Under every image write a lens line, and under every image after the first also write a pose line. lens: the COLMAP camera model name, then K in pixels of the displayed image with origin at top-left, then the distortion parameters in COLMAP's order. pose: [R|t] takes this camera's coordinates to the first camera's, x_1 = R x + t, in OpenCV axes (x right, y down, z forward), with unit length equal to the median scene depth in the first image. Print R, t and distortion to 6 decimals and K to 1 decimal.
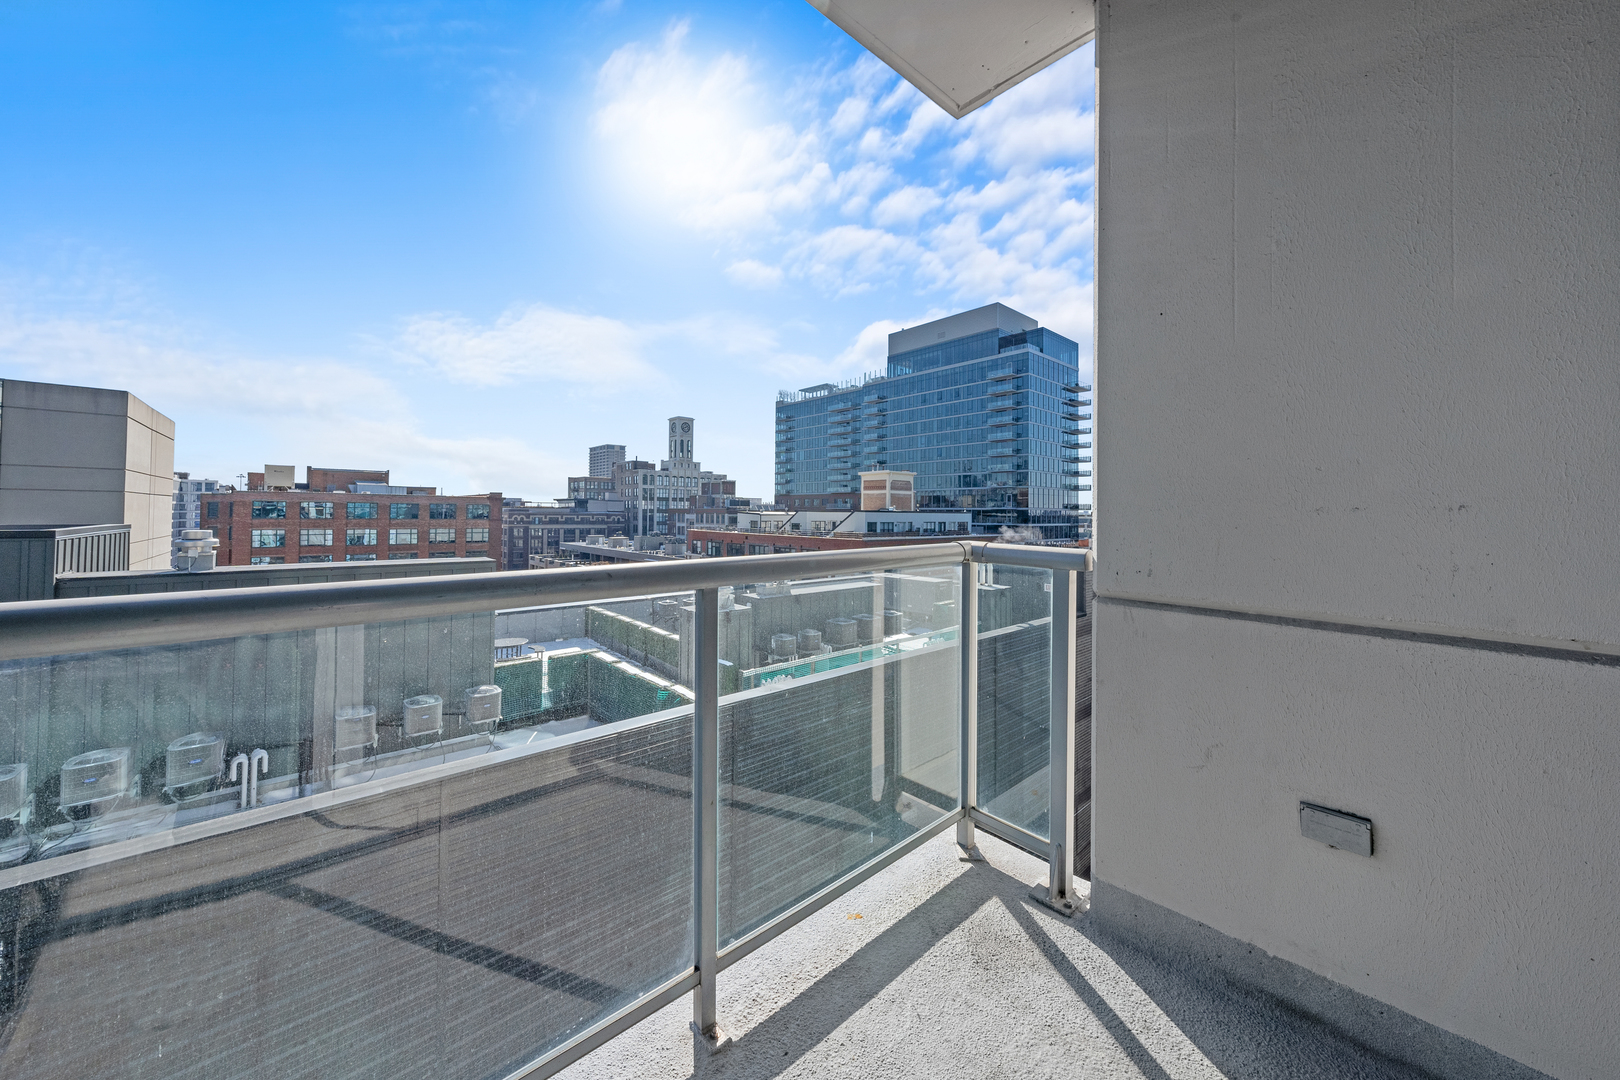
lens RADIAL K [[569.2, 0, 801.4], [0, 569.2, 508.4], [0, 0, 1]] dist [-0.001441, 0.000018]
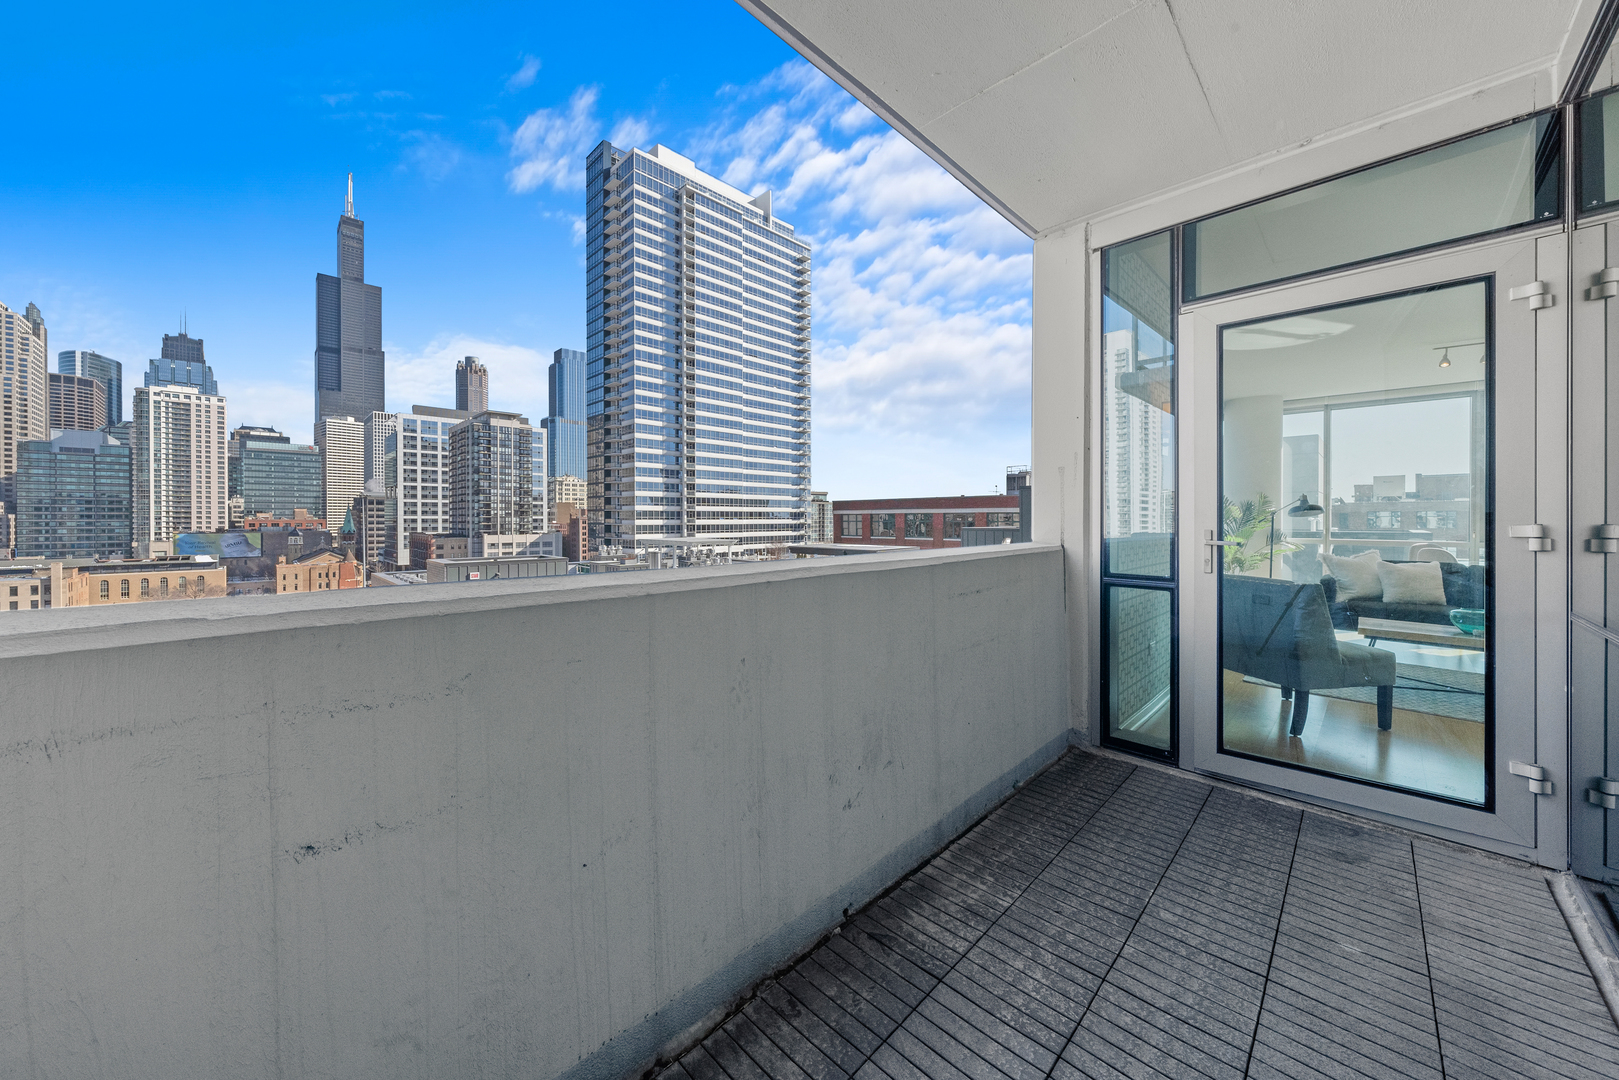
lens RADIAL K [[565.4, 0, 799.8], [0, 565.4, 523.7], [0, 0, 1]] dist [-0.005442, 0.001340]
pose [[0.047120, -0.004388, -0.998880, 0.037849], [0.012567, 0.999914, -0.003799, 0.000463], [0.998810, -0.012374, 0.047171, -0.097242]]
